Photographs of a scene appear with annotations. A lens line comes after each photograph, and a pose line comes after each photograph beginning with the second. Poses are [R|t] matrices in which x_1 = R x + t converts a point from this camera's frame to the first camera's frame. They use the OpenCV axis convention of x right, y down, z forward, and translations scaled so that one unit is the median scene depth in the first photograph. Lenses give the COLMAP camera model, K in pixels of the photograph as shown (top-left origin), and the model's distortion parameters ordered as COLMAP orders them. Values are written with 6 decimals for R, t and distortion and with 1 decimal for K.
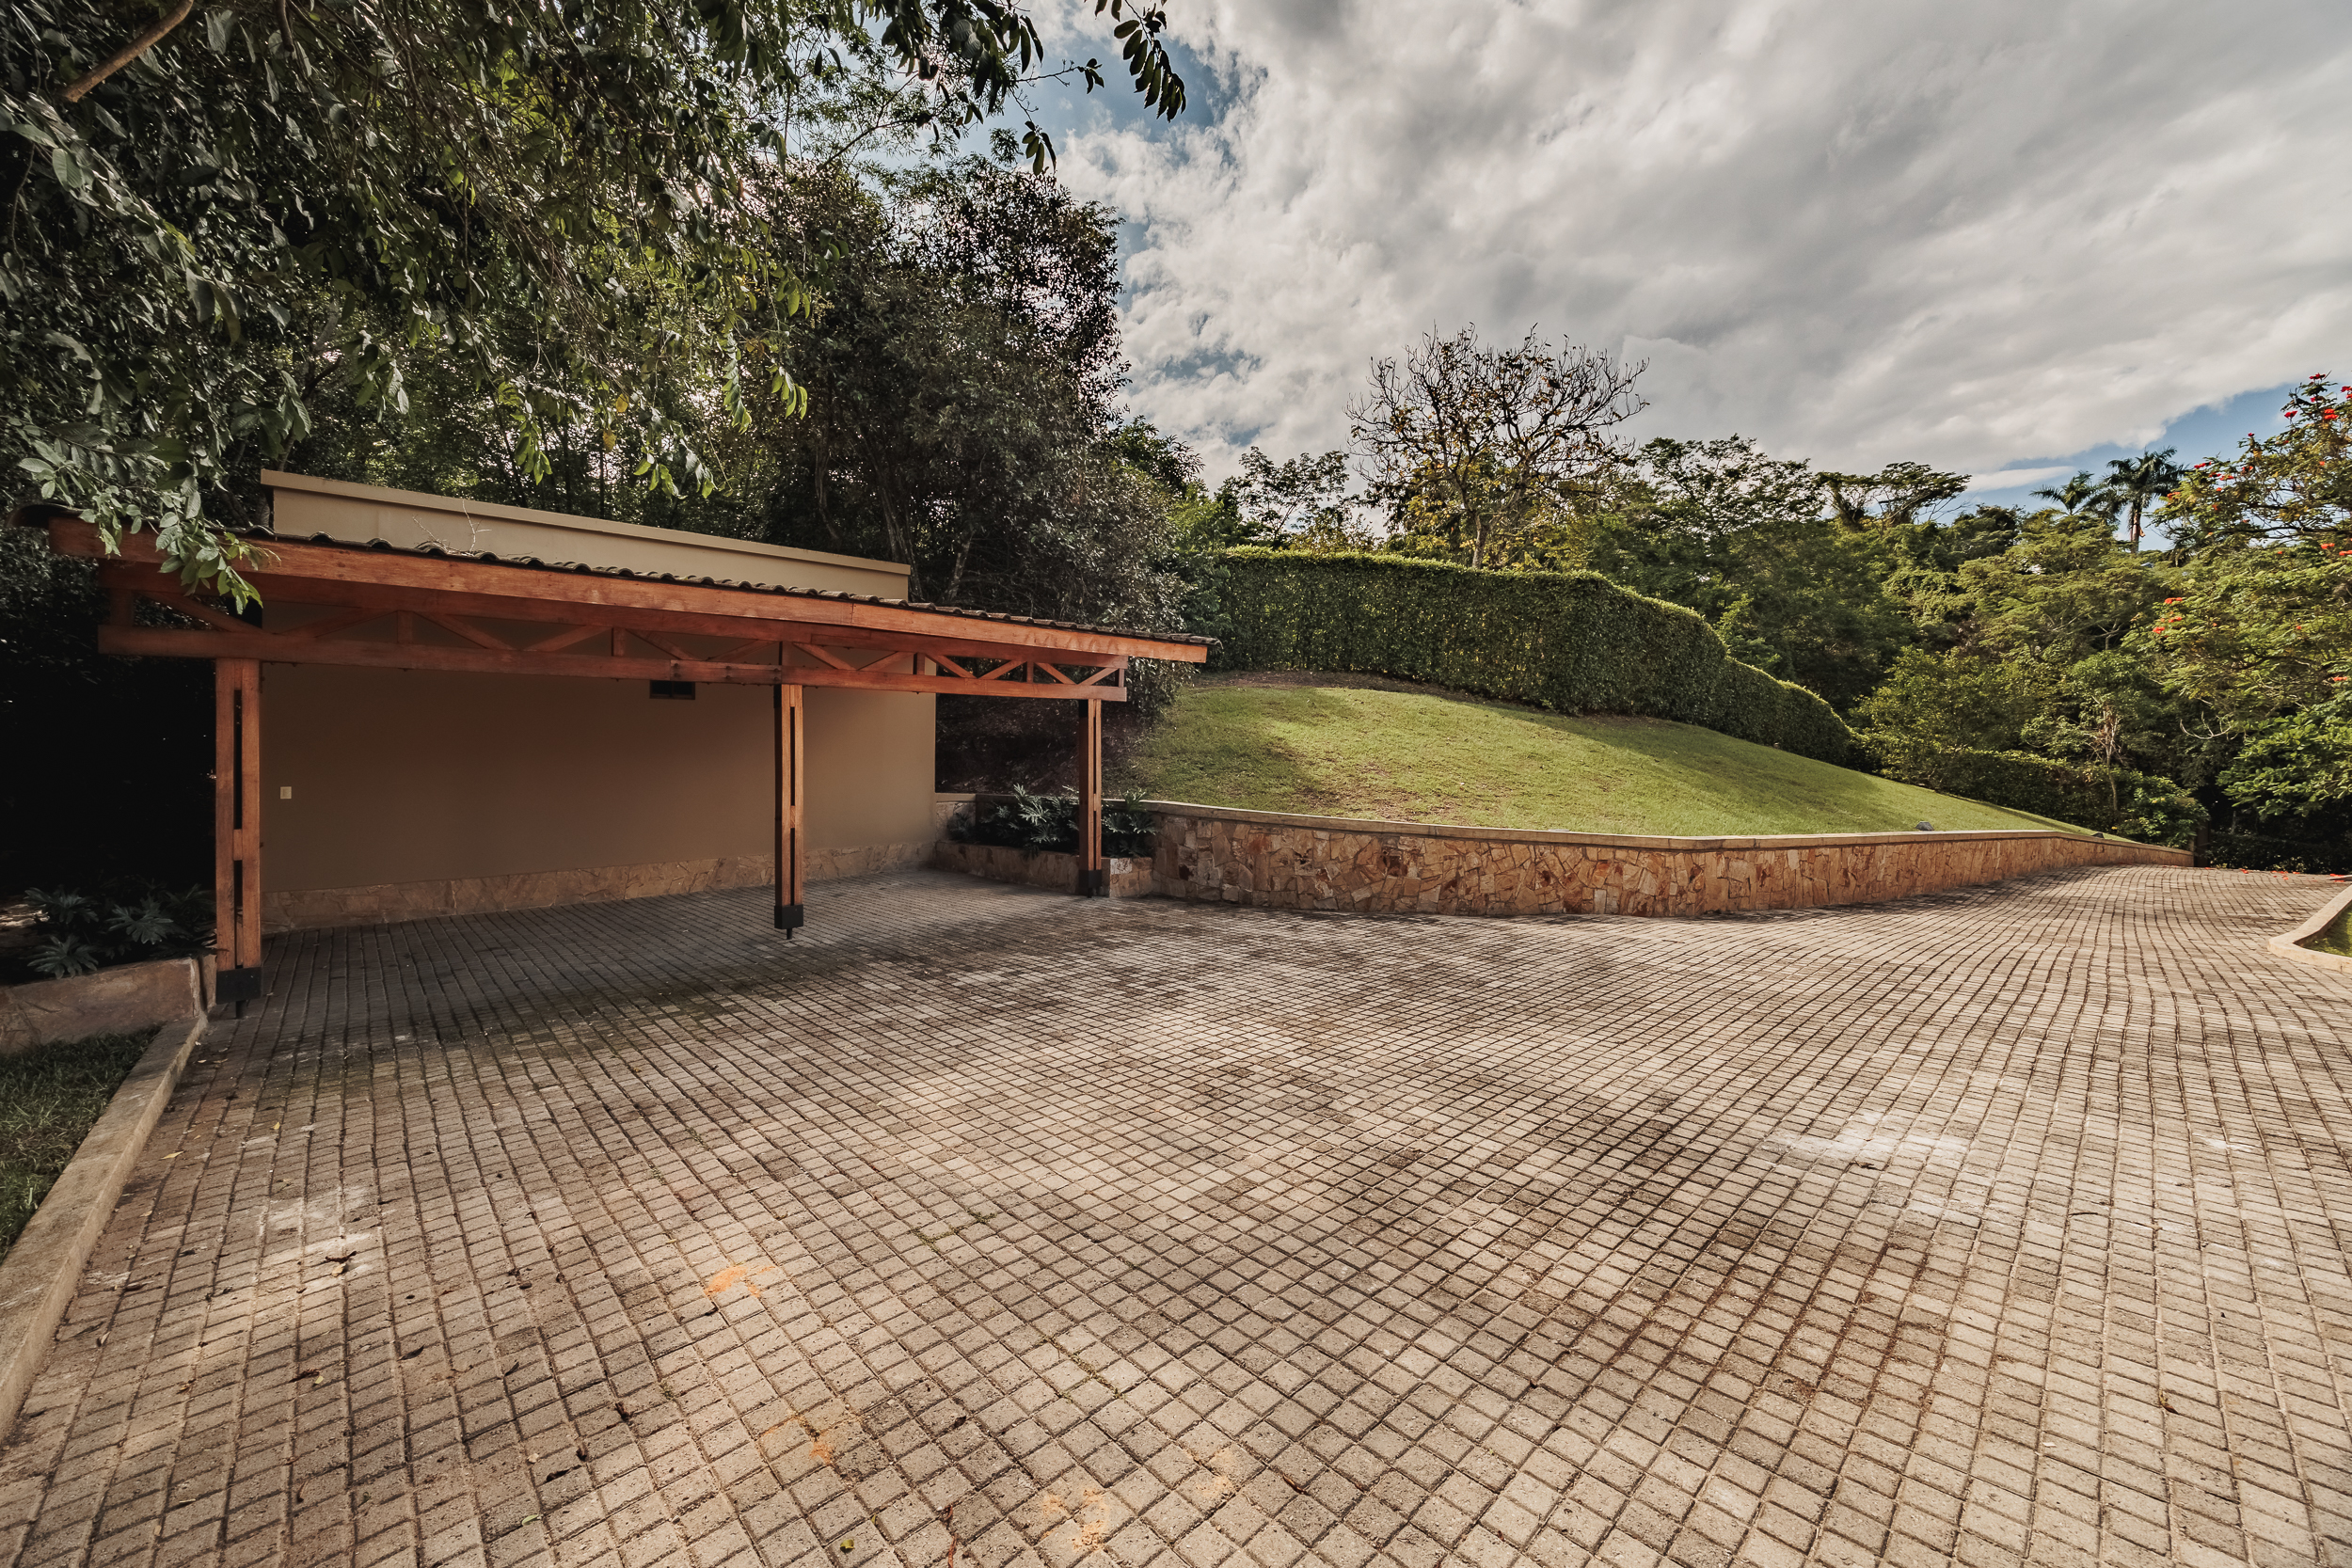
lens RADIAL K [[894.3, 0, 1178.9], [0, 894.3, 773.8], [0, 0, 1]] dist [0.000936, -0.000495]
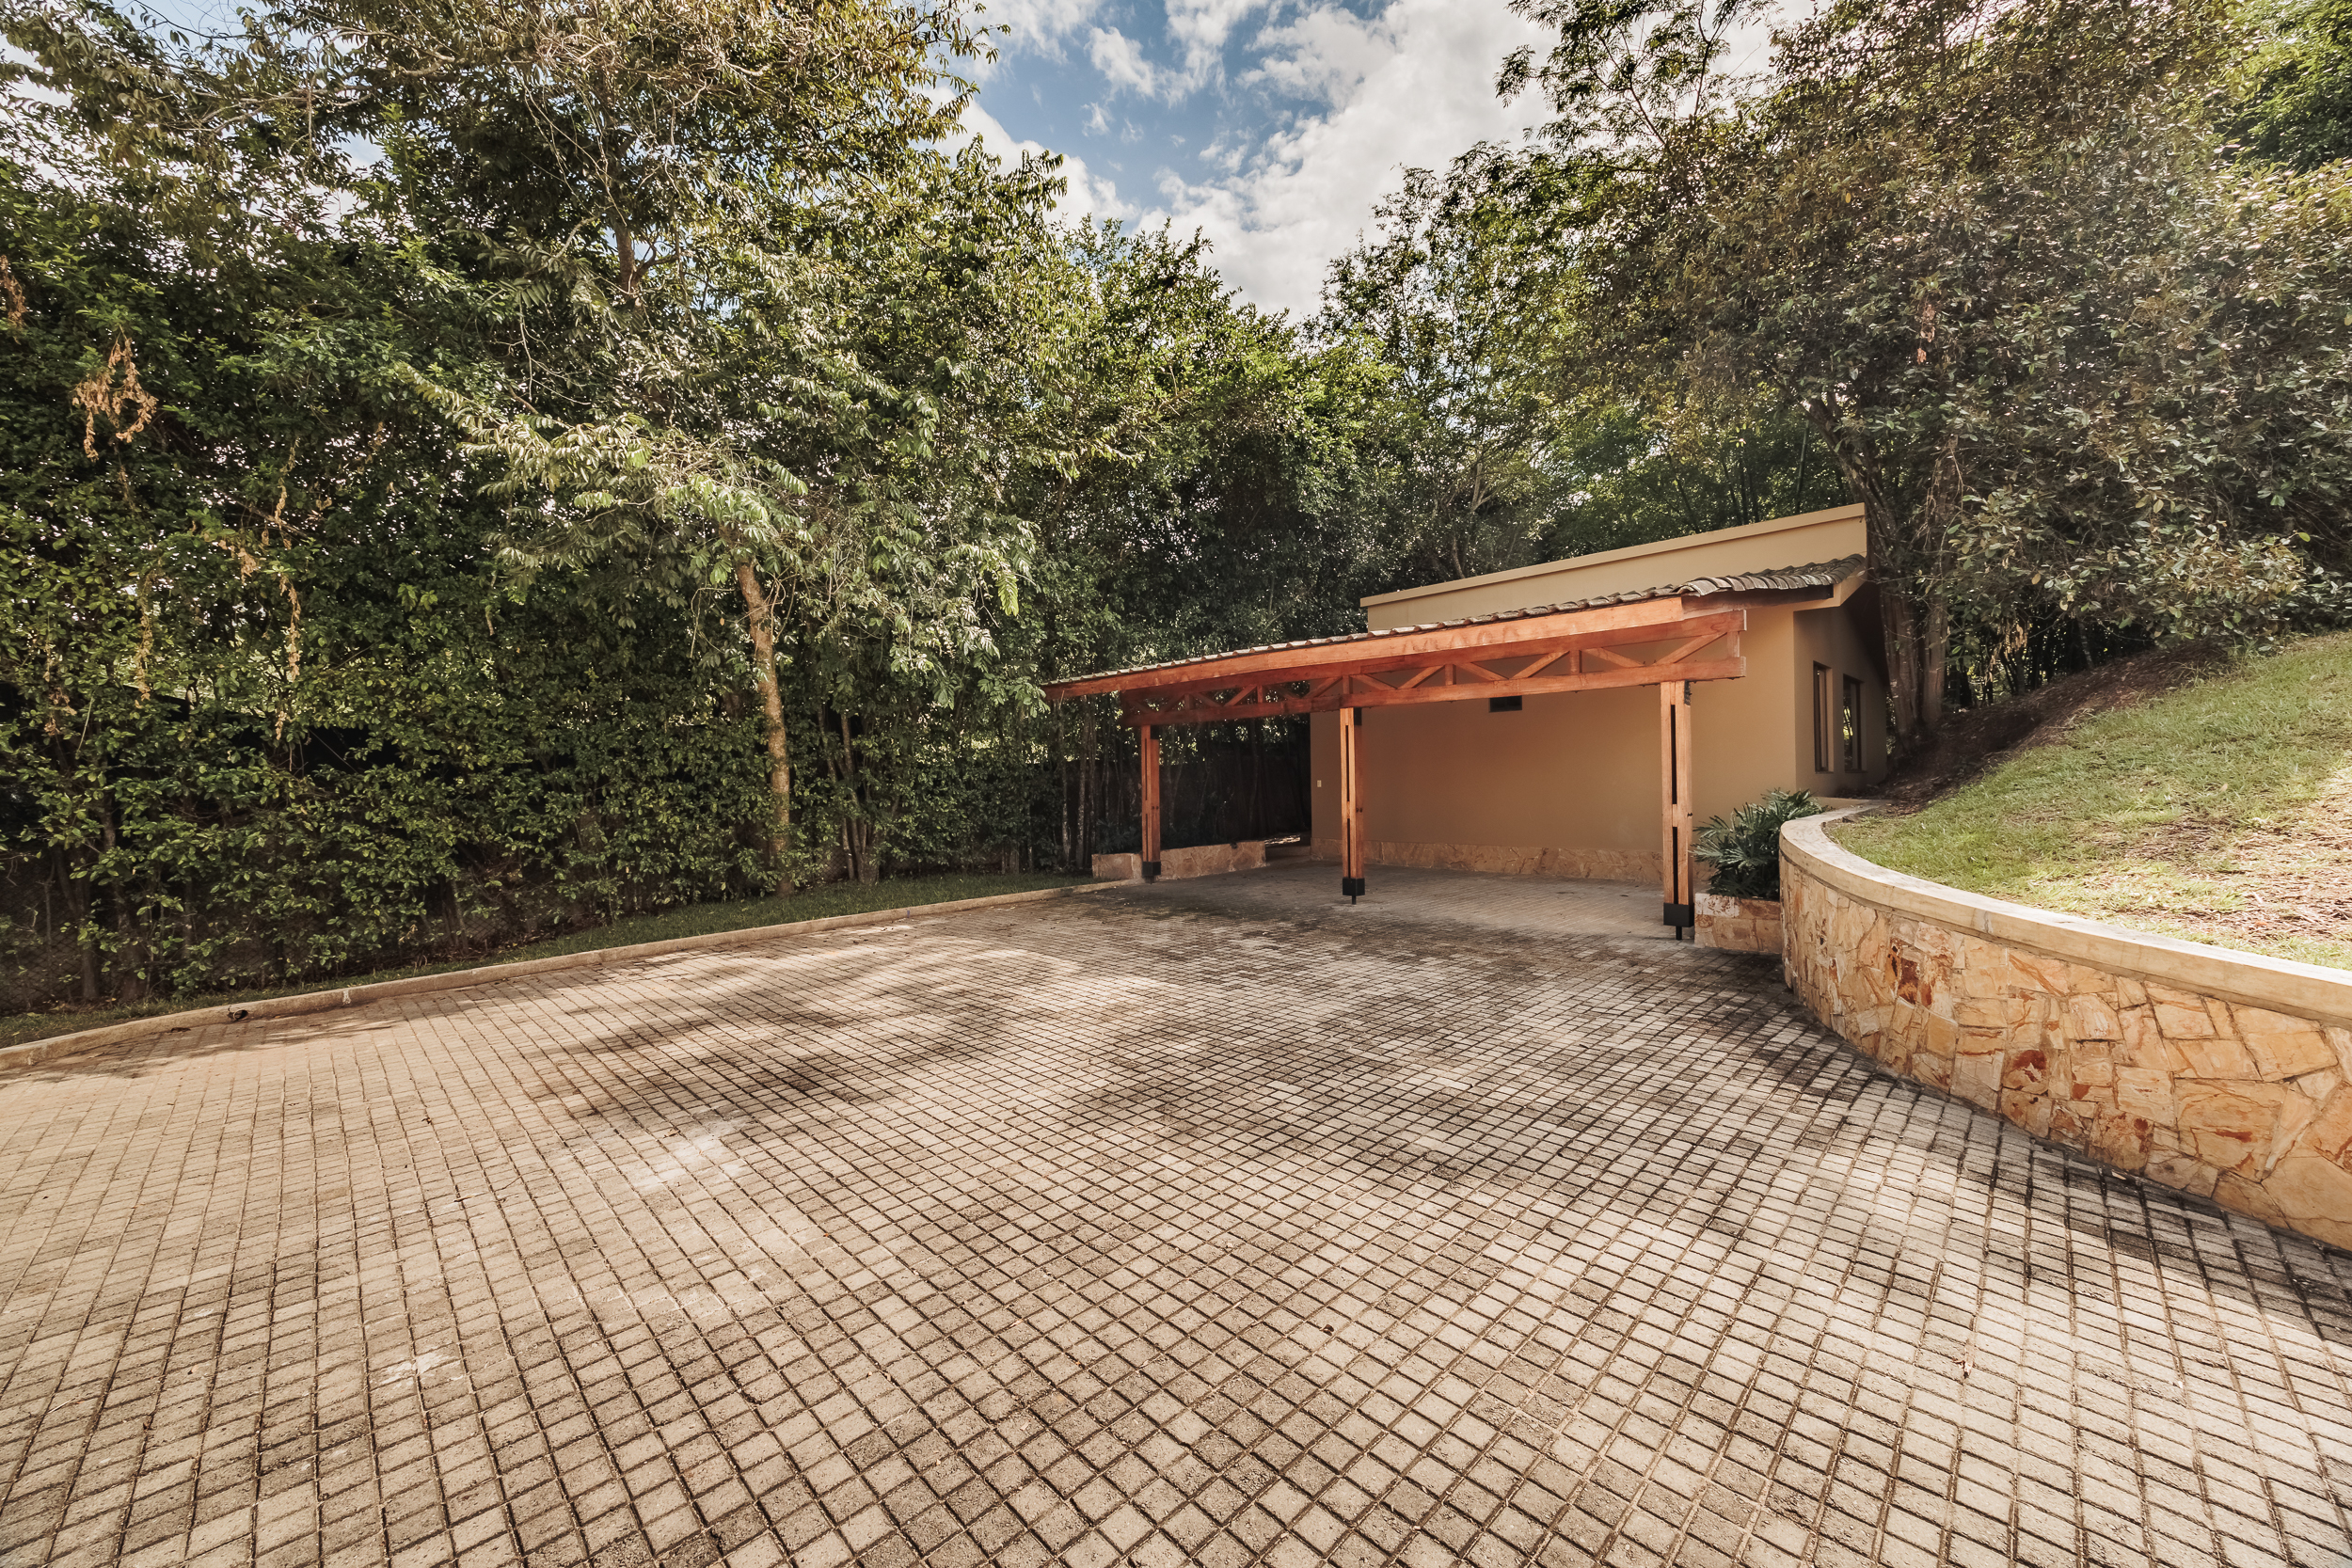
lens RADIAL K [[894.3, 0, 1179.0], [0, 894.3, 778.0], [0, 0, 1]] dist [0.000936, -0.000495]
pose [[0.016357, 0.011709, -0.999798, 1.443073], [0.008338, 0.999895, 0.011846, -0.029497], [0.999831, -0.008530, 0.016258, 1.224536]]
